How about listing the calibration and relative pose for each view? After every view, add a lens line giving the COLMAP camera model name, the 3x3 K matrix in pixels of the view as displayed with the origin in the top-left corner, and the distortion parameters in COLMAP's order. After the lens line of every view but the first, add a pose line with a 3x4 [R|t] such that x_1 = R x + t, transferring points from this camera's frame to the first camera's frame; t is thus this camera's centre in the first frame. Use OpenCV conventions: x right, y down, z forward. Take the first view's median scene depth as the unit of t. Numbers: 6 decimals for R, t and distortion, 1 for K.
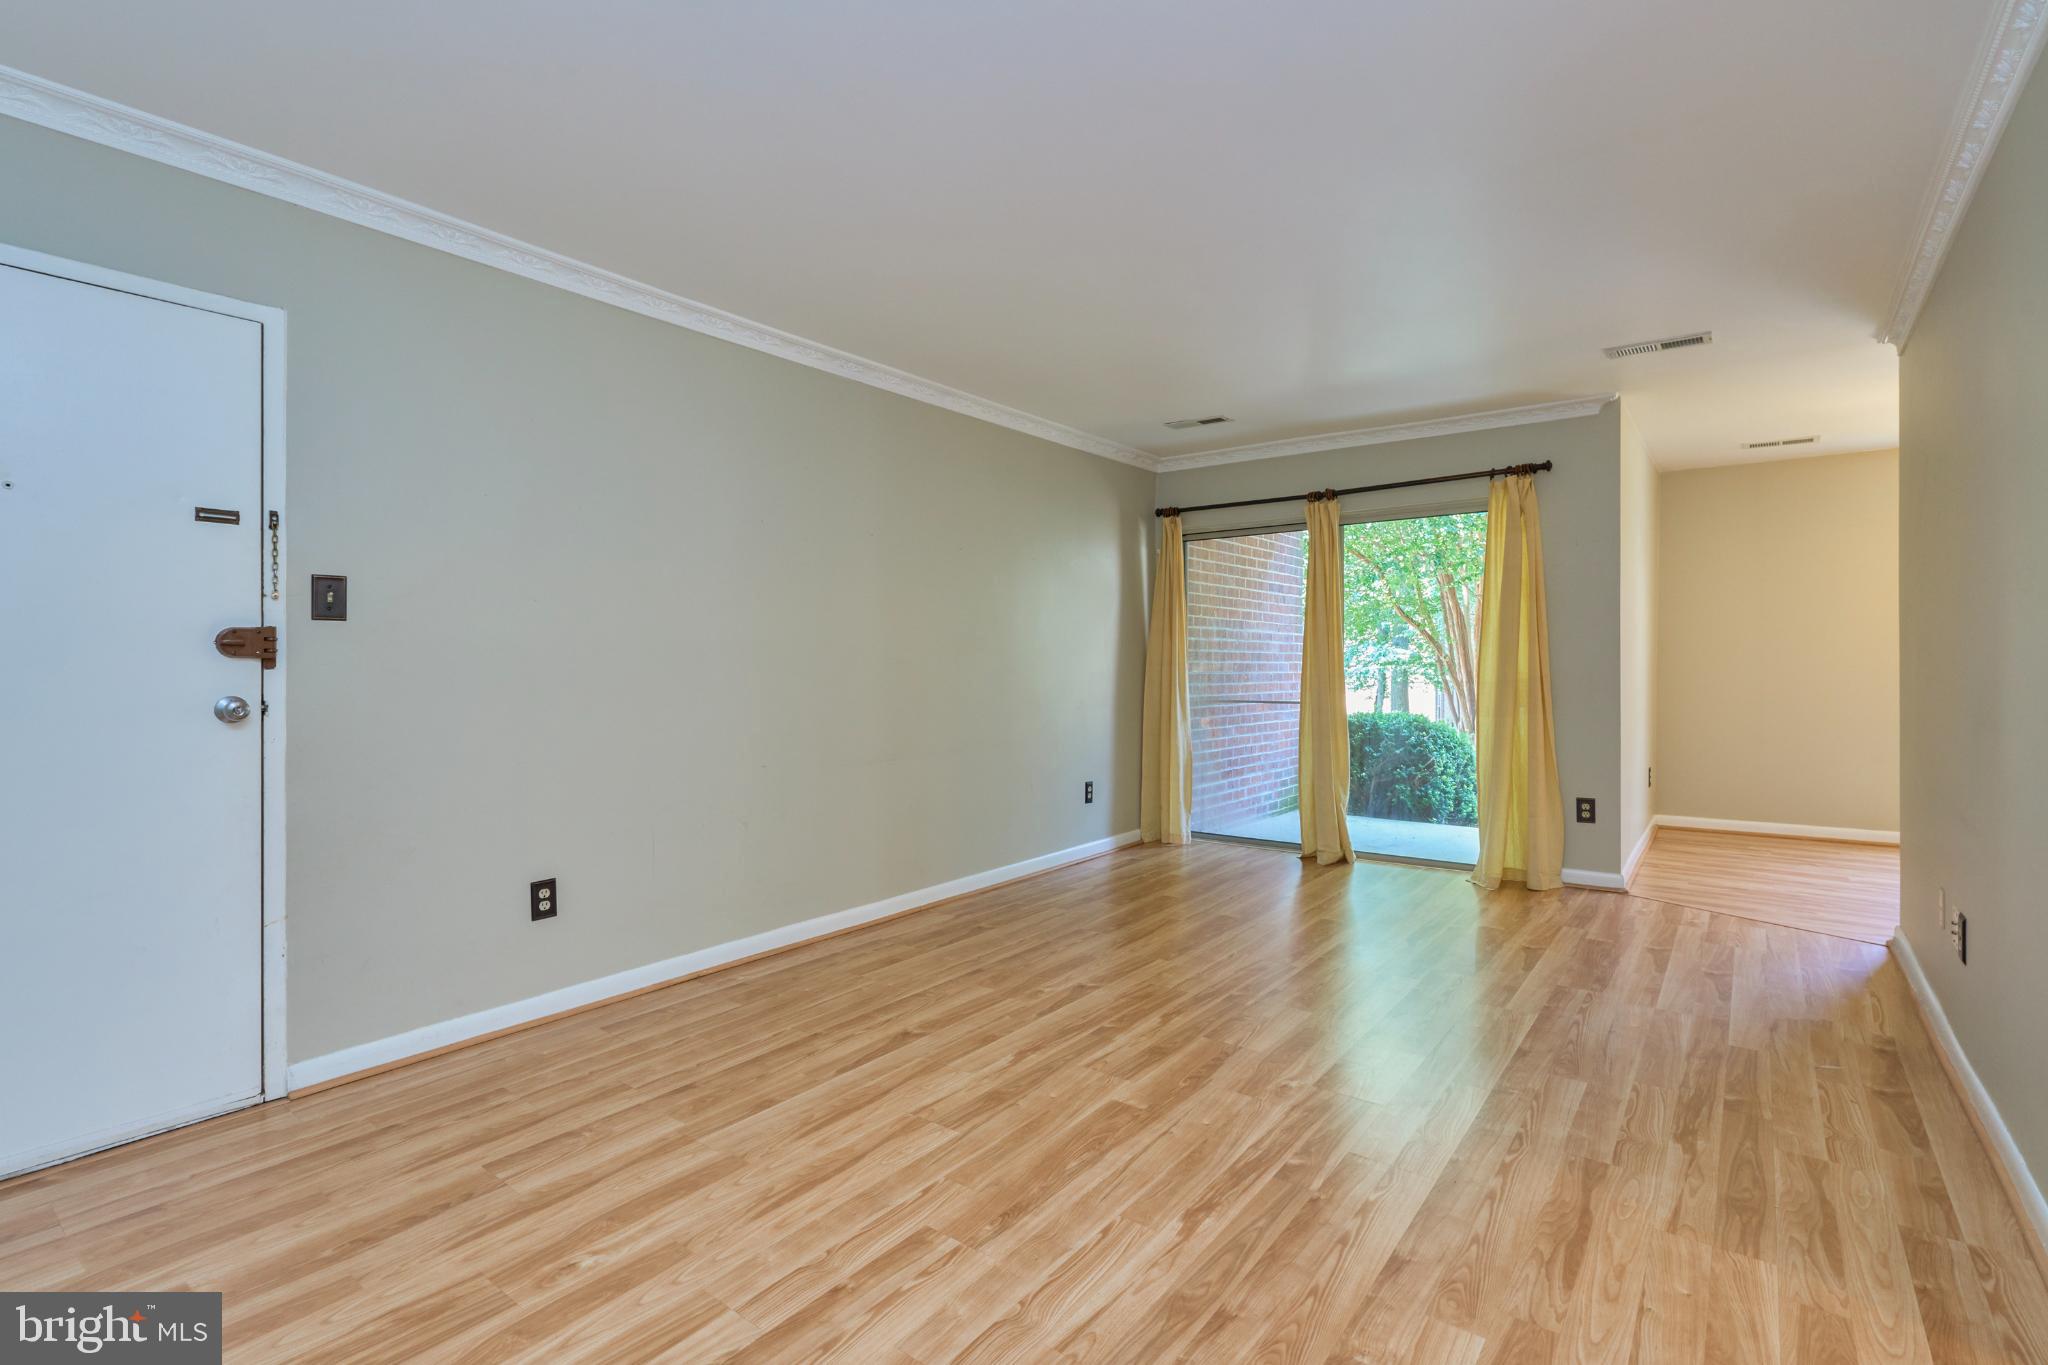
lens RADIAL K [[944.1, 0, 1023.7], [0, 944.1, 674.2], [0, 0, 1]] dist [-0.016185, 0.002927]
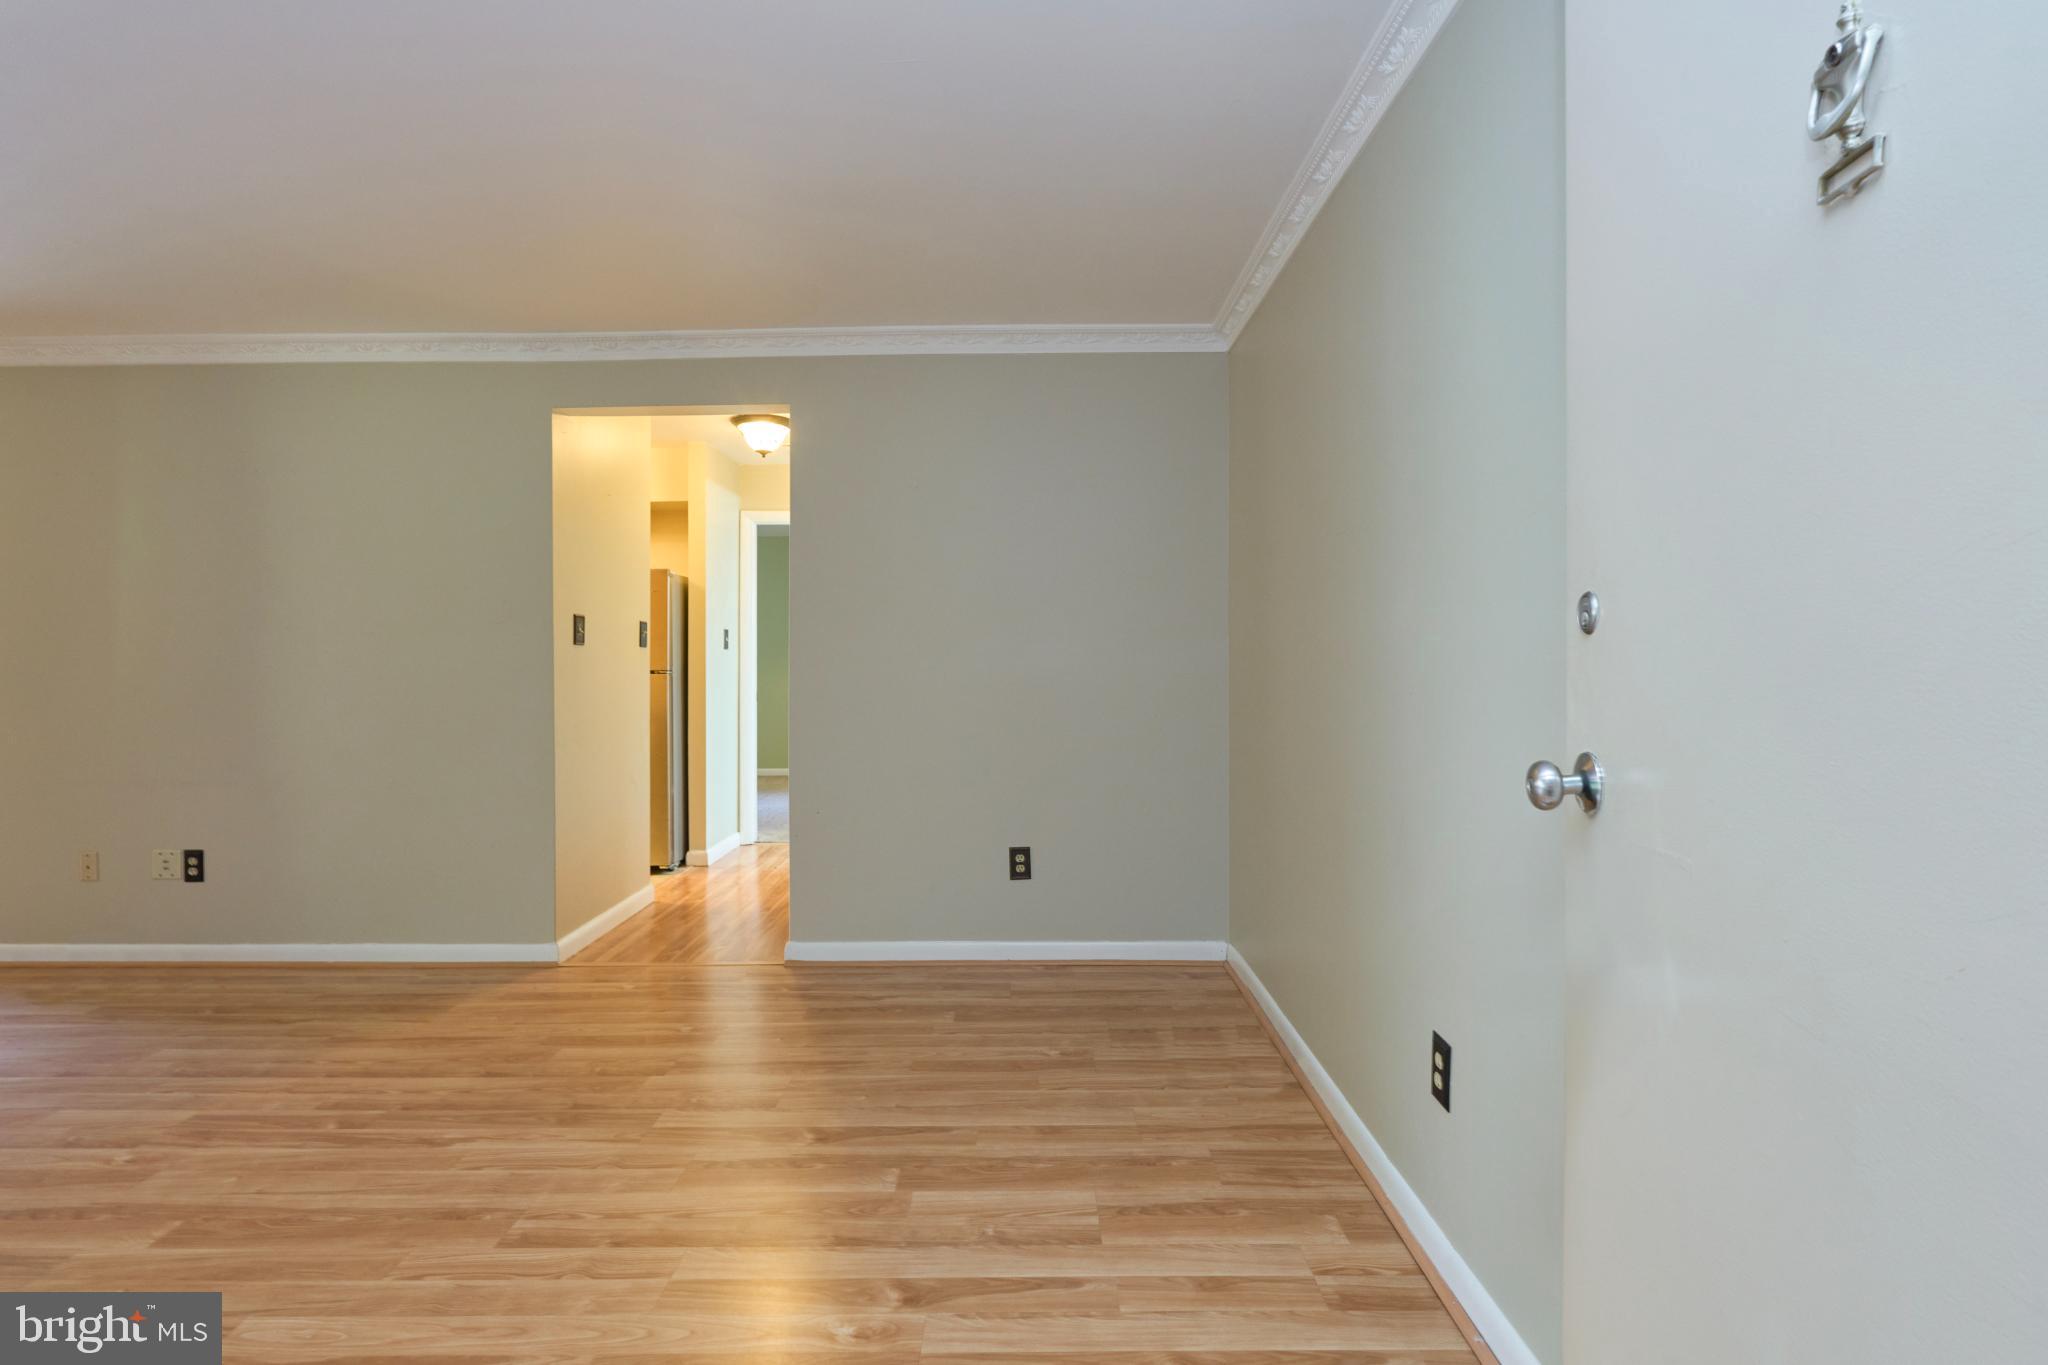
lens RADIAL K [[944.1, 0, 1024.9], [0, 944.1, 674.3], [0, 0, 1]] dist [-0.016185, 0.002927]
pose [[-0.617787, -0.008614, 0.786298, -1.193486], [0.009957, 0.999774, 0.018775, -0.035050], [-0.786282, 0.019428, -0.617562, 1.122370]]
